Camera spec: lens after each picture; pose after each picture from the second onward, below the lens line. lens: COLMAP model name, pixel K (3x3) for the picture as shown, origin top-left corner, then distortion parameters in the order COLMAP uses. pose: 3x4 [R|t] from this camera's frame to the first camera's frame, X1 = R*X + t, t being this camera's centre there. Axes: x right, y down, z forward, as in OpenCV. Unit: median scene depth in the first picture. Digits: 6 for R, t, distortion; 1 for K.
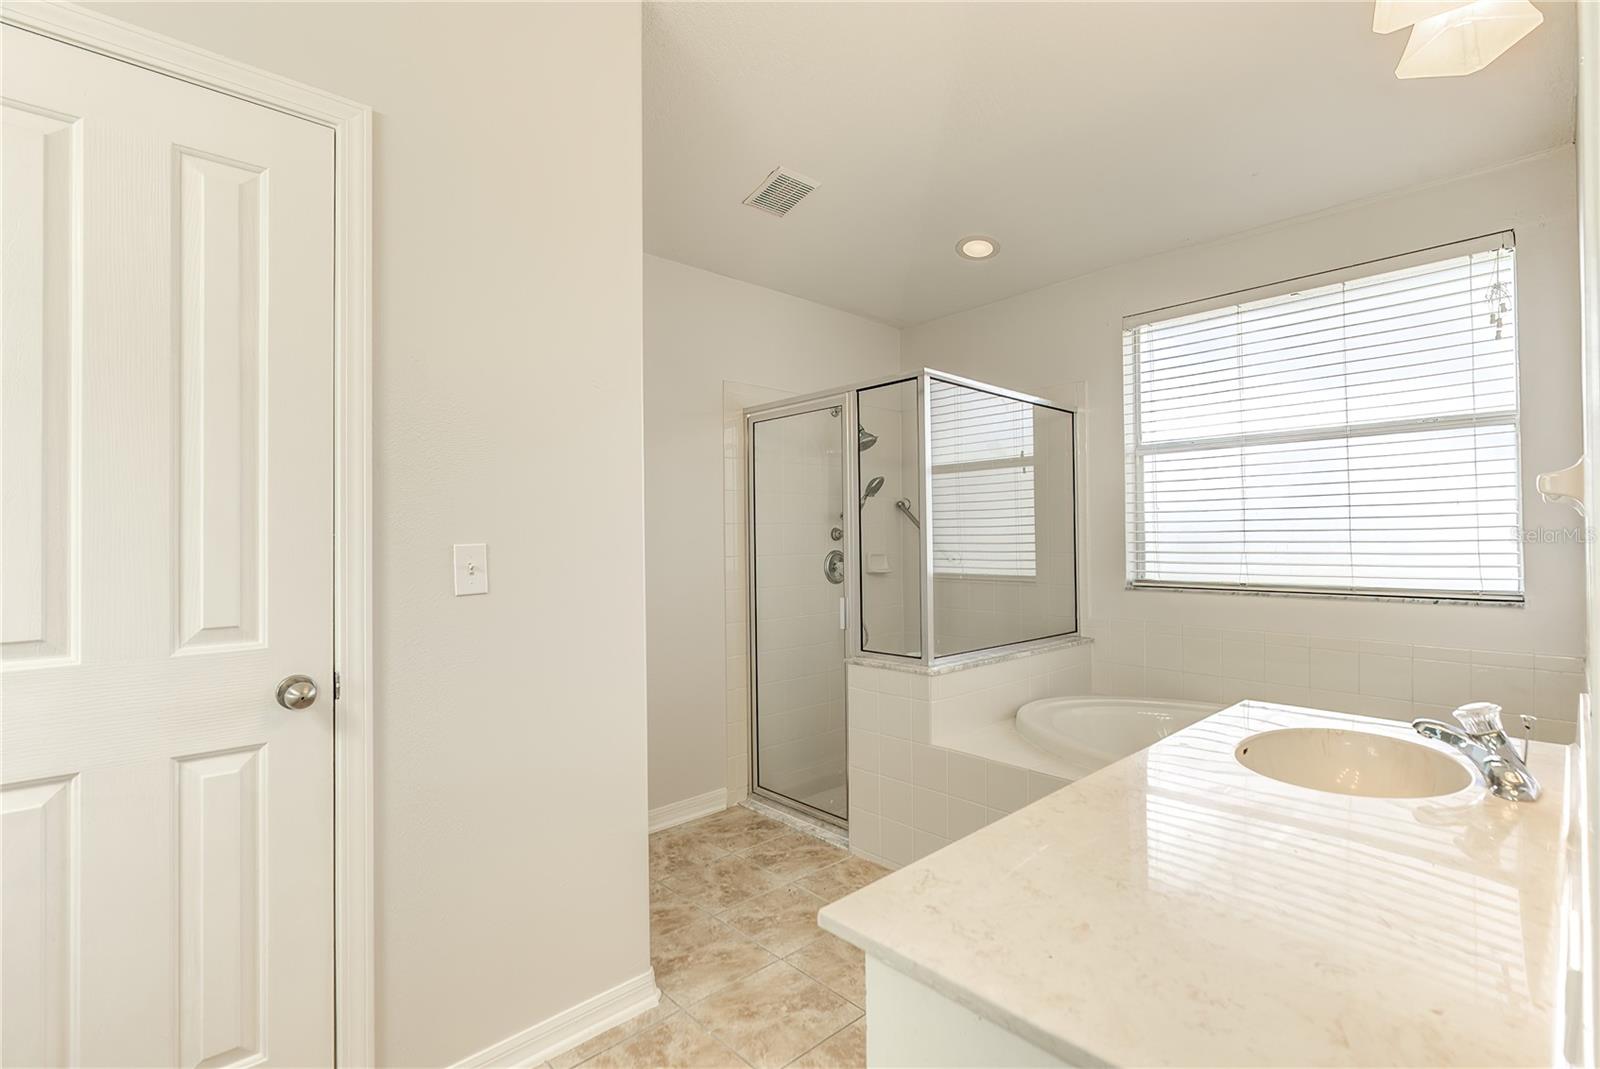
lens RADIAL K [[729.2, 0, 810.4], [0, 729.2, 534.6], [0, 0, 1]] dist [-0.001532, 0.000290]
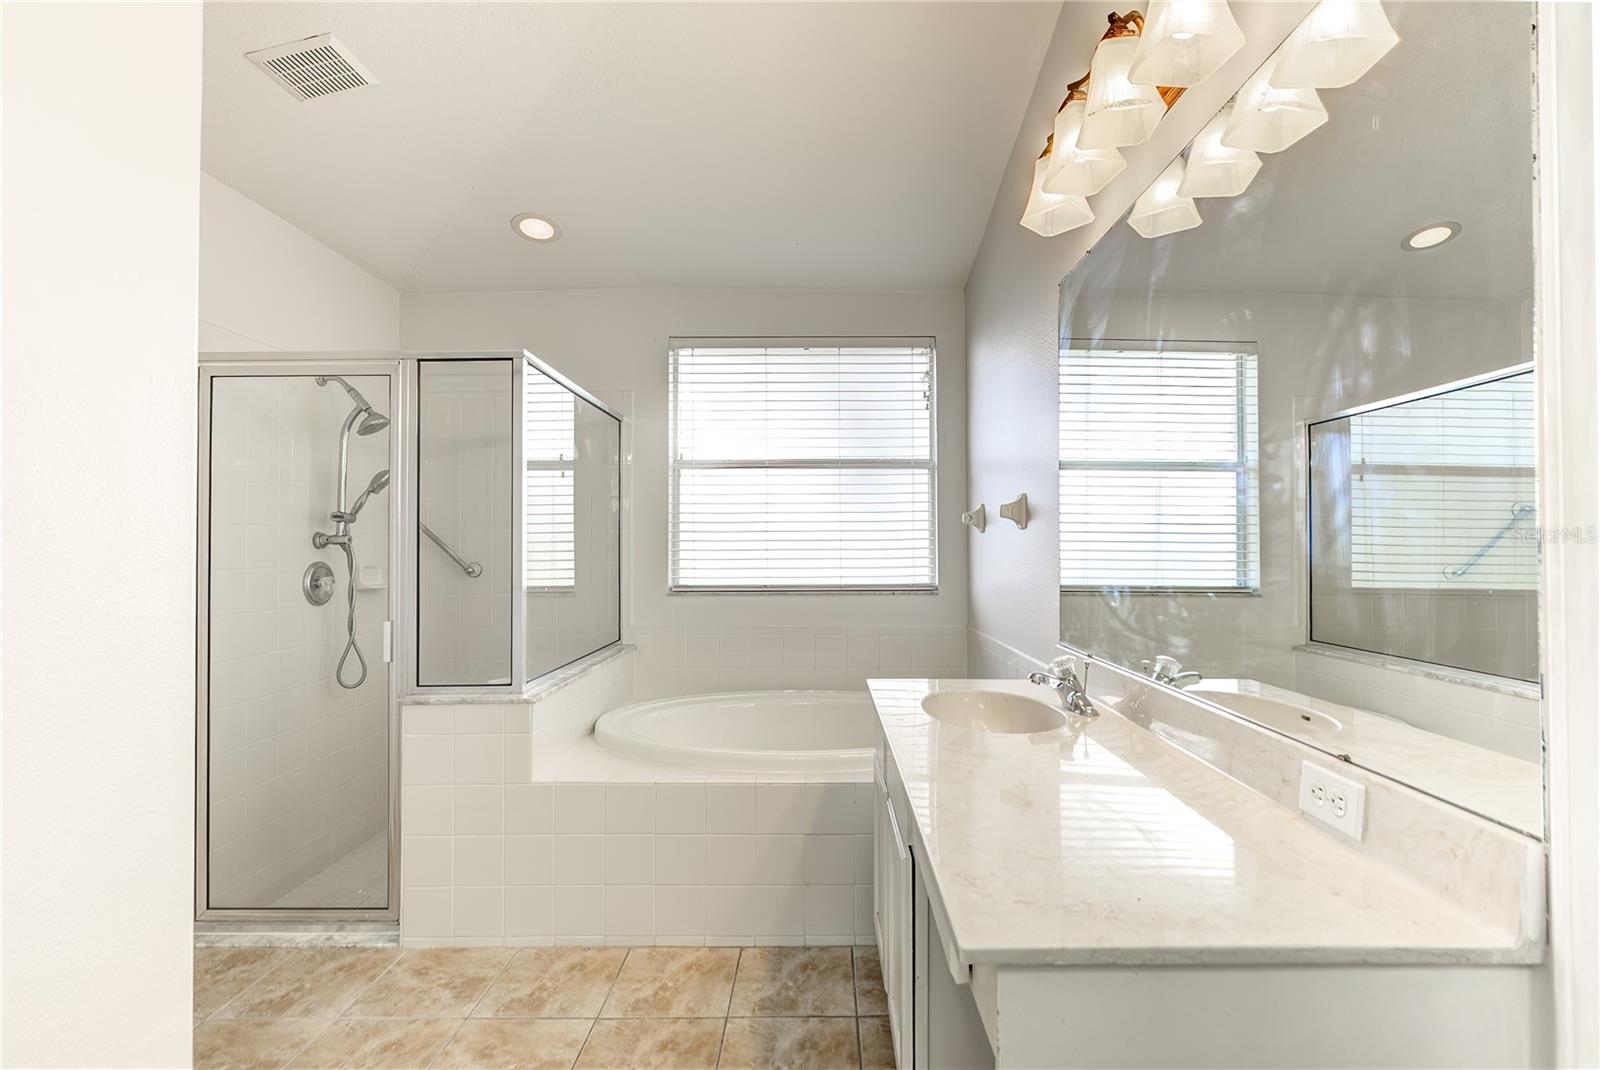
lens RADIAL K [[729.2, 0, 810.4], [0, 729.2, 535.1], [0, 0, 1]] dist [-0.001532, 0.000290]
pose [[0.687175, 0.014791, 0.726342, -0.214558], [-0.006080, 0.999875, -0.014609, 0.003055], [-0.726467, 0.005623, 0.687178, 0.140794]]
